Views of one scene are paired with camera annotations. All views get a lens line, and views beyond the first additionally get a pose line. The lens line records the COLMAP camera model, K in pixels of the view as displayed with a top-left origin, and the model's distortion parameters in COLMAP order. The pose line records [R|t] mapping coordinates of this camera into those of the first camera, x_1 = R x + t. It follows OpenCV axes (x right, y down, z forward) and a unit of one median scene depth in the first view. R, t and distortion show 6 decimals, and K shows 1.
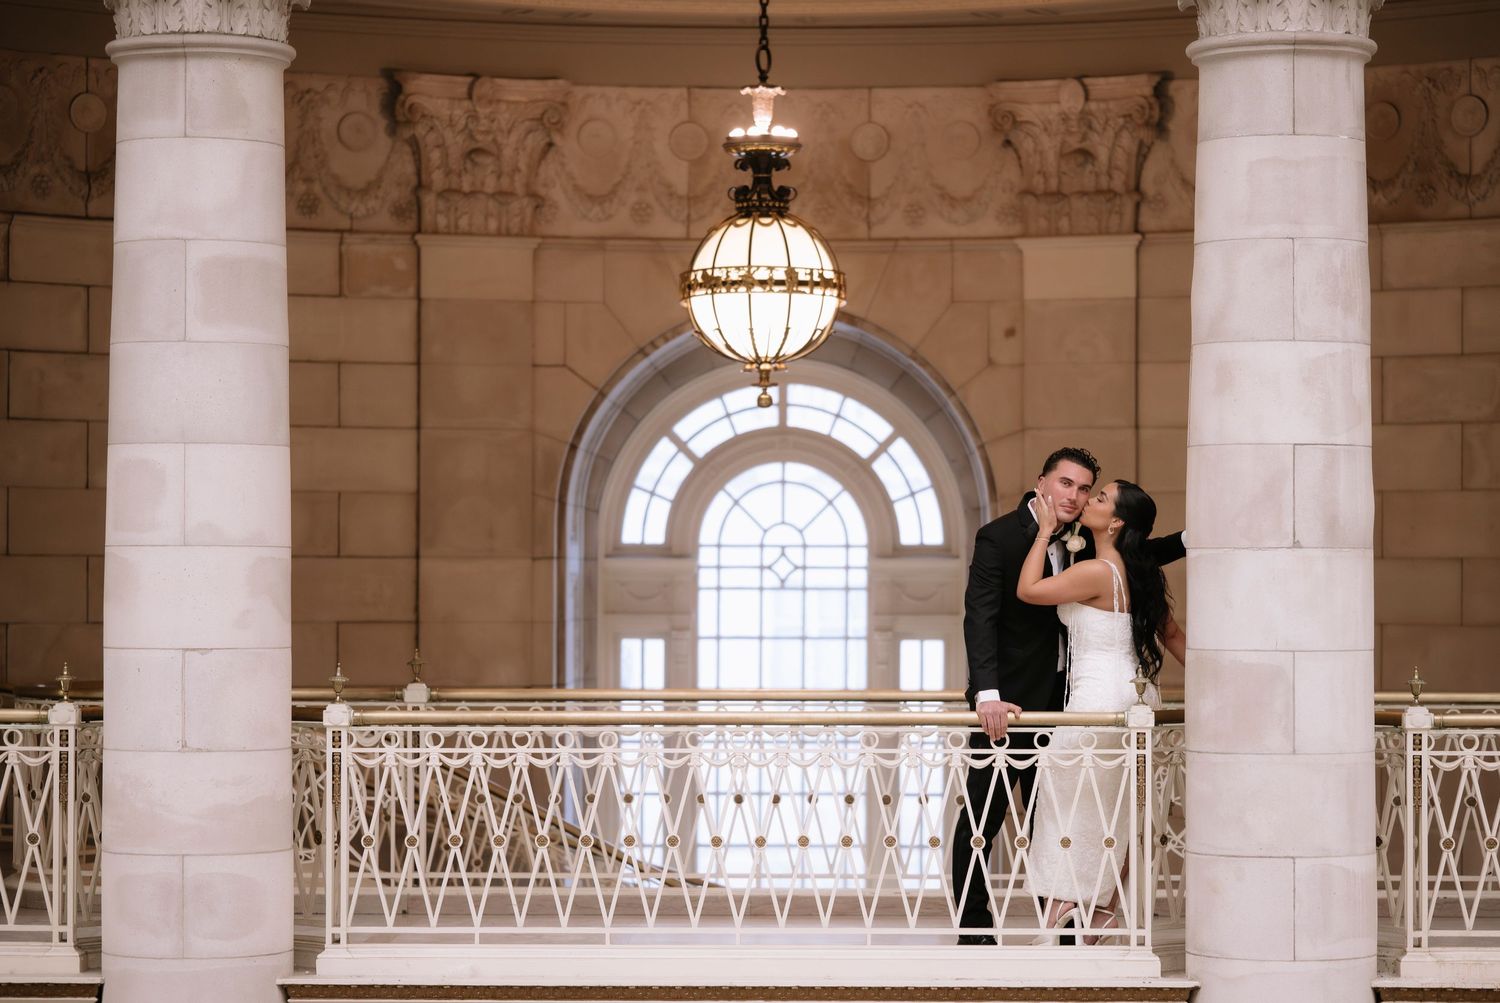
lens RADIAL K [[4113.2, 0, 750.2], [0, 4113.2, 567.7], [0, 0, 1]] dist [-0.016724, -0.684738]
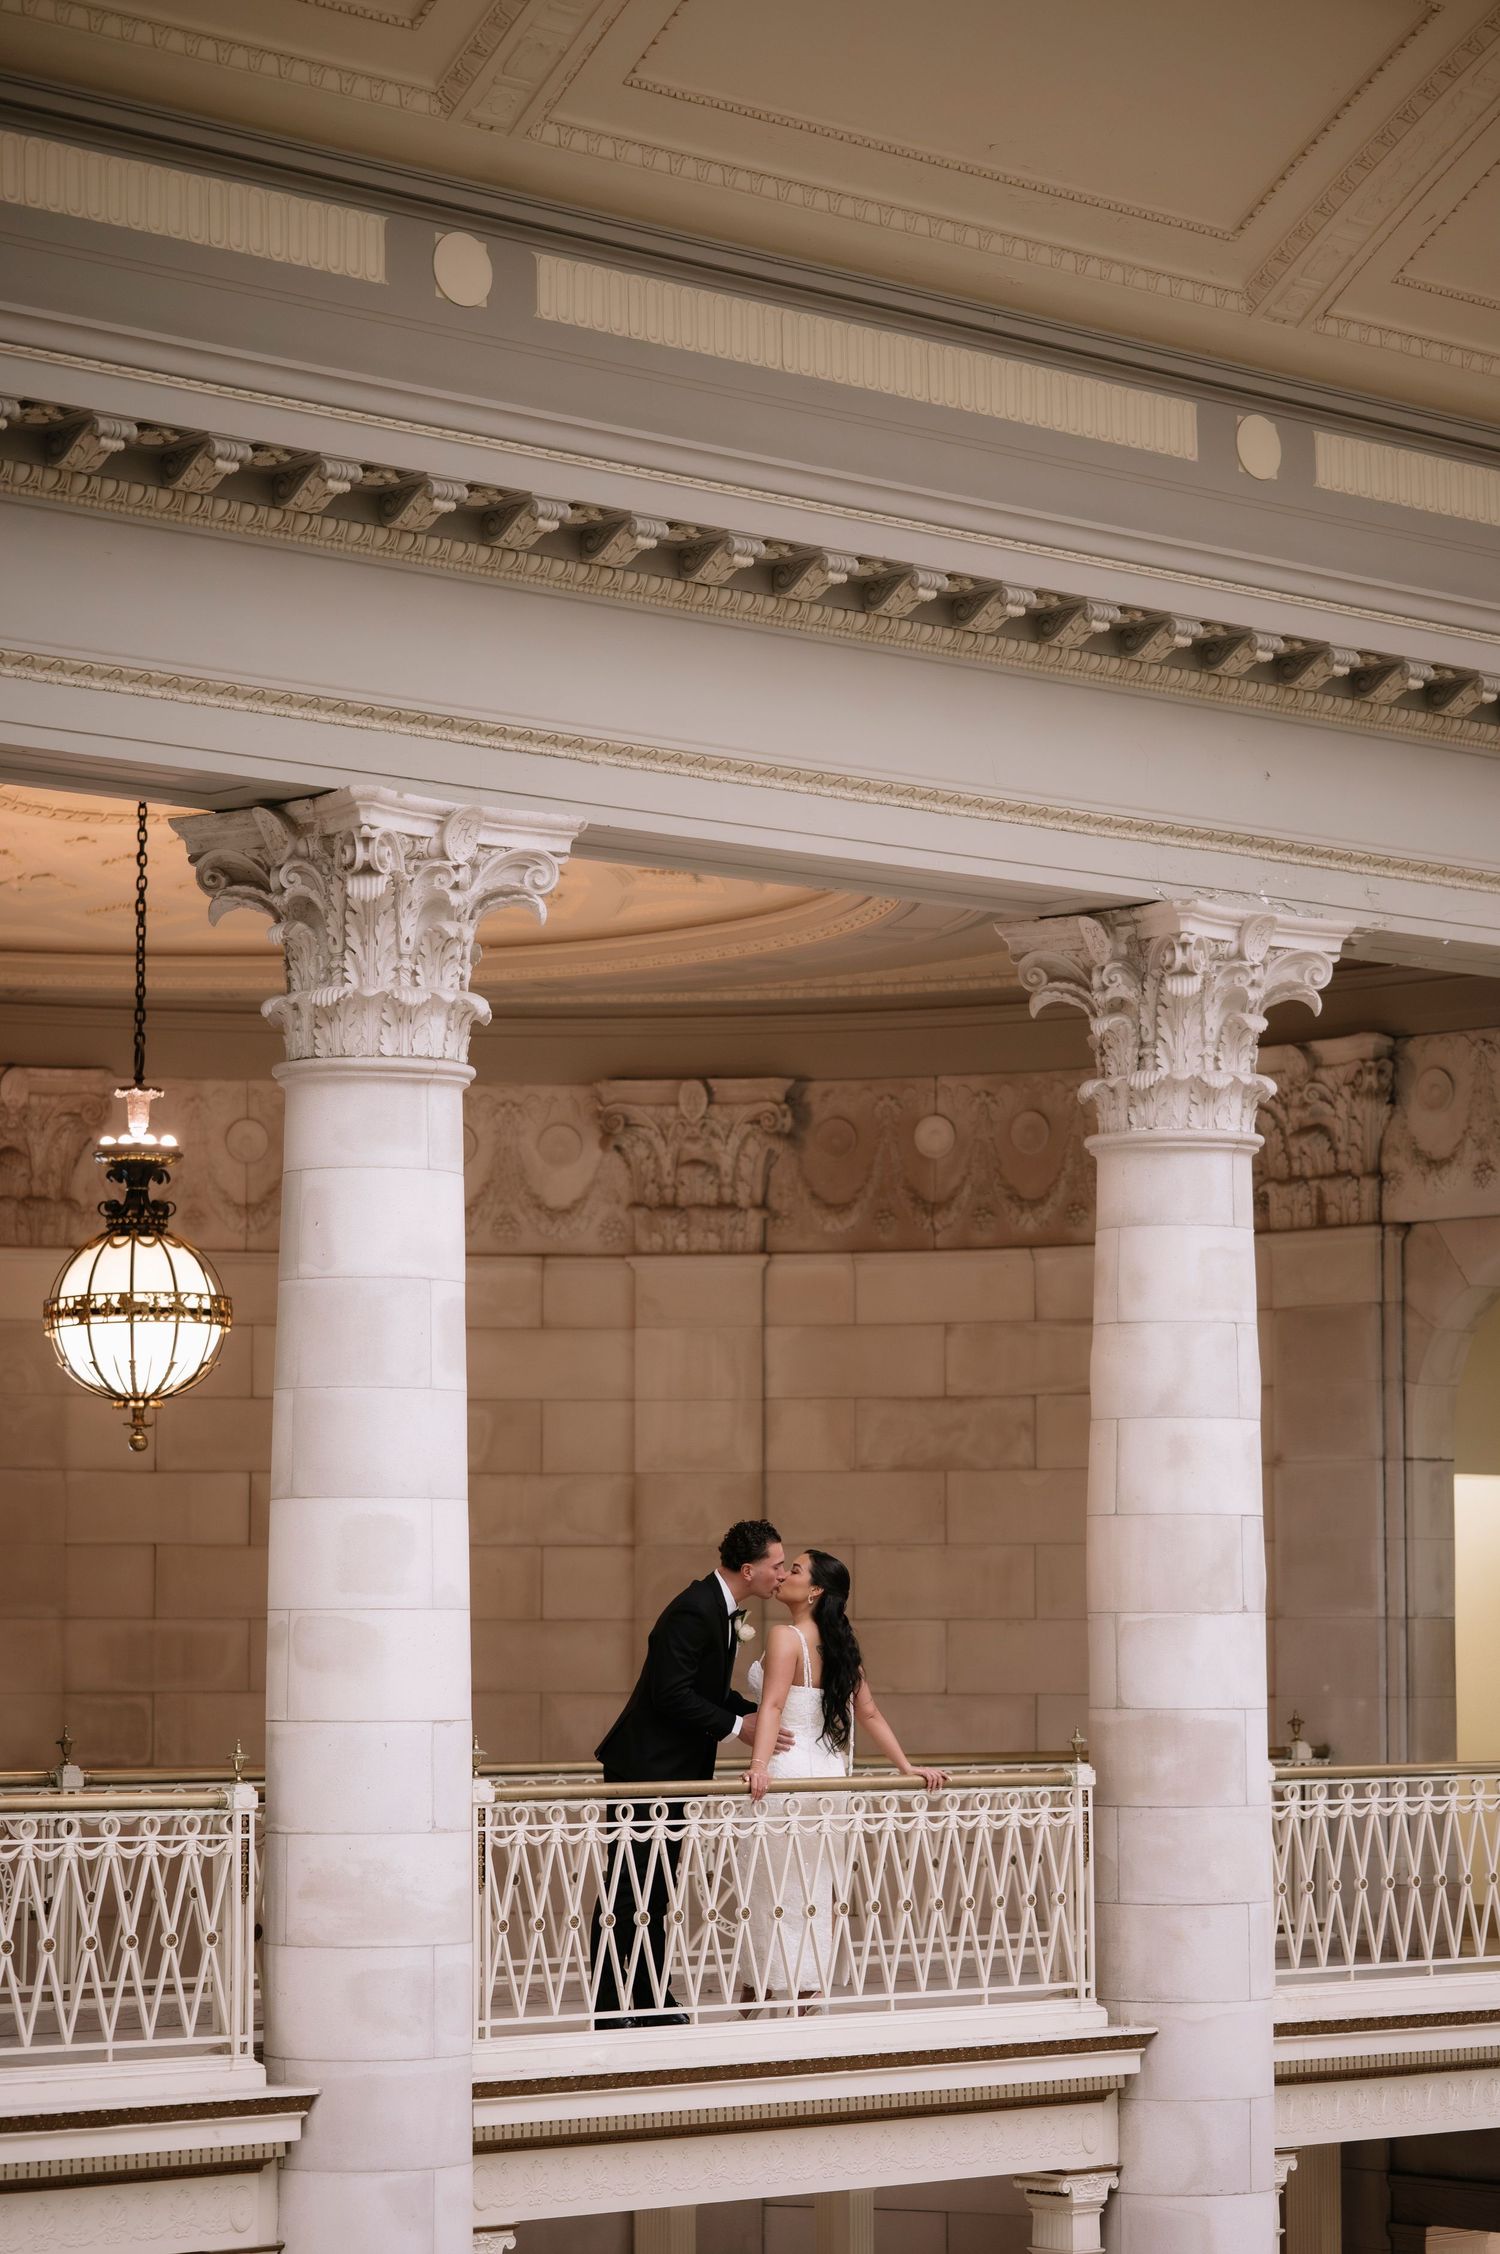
lens RADIAL K [[6180.7, 0, 750.0], [0, 6180.7, 1127.0], [0, 0, 1]] dist [-0.016724, -0.684738]
pose [[0.679655, 0.057768, 0.731254, -0.949605], [0.000706, 0.996842, -0.079405, -0.002583], [-0.733532, 0.054484, 0.677468, -0.002946]]
